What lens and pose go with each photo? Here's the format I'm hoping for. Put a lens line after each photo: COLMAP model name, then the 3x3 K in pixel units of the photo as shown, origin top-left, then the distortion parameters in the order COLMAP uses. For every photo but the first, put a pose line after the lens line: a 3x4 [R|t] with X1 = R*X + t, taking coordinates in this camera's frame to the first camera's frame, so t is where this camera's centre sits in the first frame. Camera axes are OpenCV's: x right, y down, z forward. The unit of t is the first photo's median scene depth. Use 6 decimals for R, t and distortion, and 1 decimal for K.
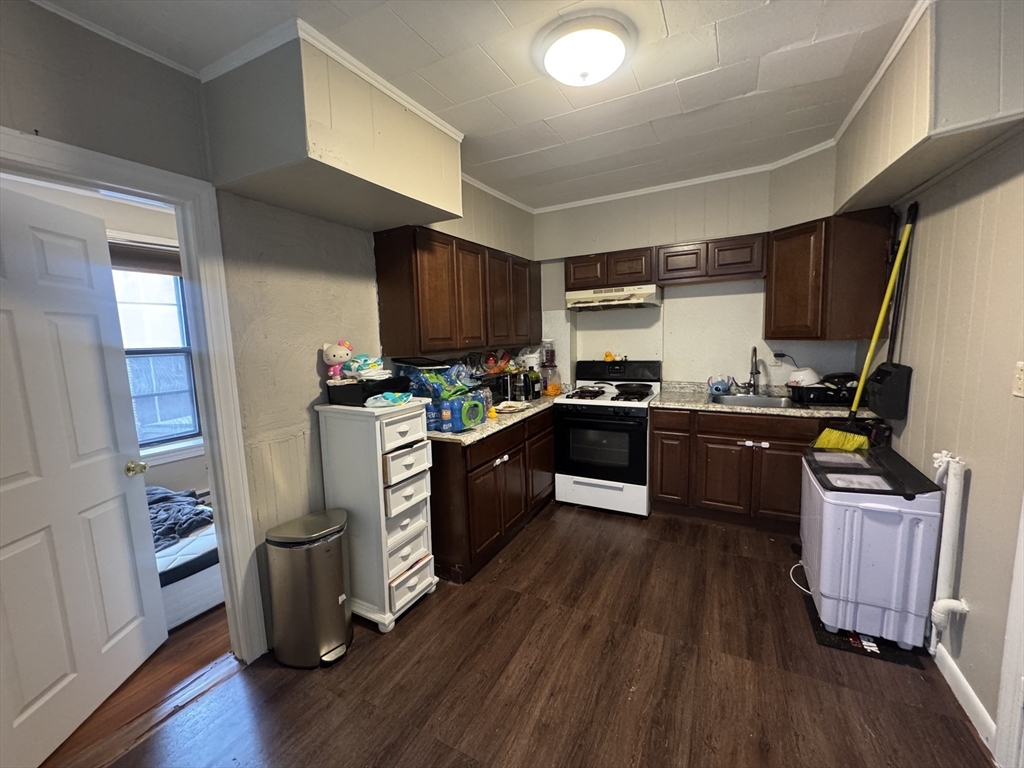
lens RADIAL K [[406.8, 0, 511.8], [0, 406.8, 381.6], [0, 0, 1]] dist [-0.002868, 0.000155]
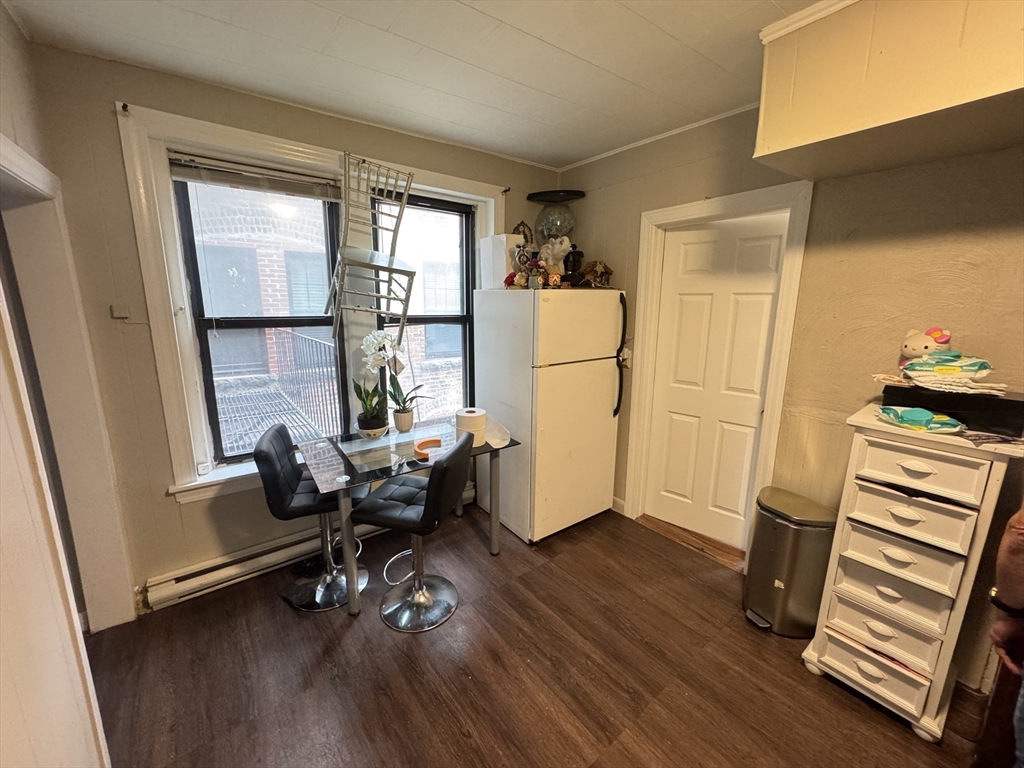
lens RADIAL K [[406.8, 0, 511.8], [0, 406.8, 381.6], [0, 0, 1]] dist [-0.002868, 0.000155]
pose [[-0.413618, 0.210334, -0.885821, 0.579728], [-0.092683, 0.958167, 0.270789, -0.139466], [0.905721, 0.194103, -0.376821, 0.627194]]
